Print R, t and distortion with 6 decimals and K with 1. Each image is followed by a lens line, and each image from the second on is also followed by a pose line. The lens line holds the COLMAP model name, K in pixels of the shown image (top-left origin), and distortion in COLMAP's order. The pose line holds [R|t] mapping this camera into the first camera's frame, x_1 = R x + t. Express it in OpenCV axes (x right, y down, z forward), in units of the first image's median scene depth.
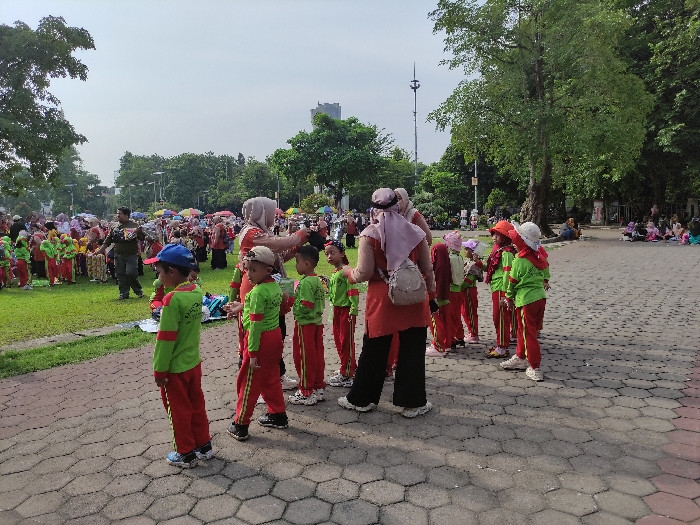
lens RADIAL K [[512.0, 0, 350.0], [0, 512.0, 269.2], [0, 0, 1]] dist [-0.001535, -0.001093]
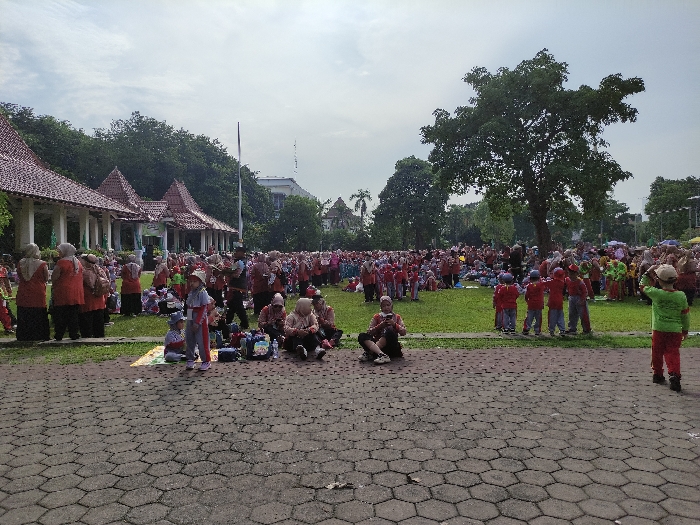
lens RADIAL K [[512.0, 0, 350.0], [0, 512.0, 269.2], [0, 0, 1]] dist [-0.001535, -0.001093]
pose [[0.592259, 0.043070, -0.804596, 0.021888], [-0.084632, 0.996372, -0.008962, 0.009786], [0.801291, 0.073402, 0.593755, -0.123235]]
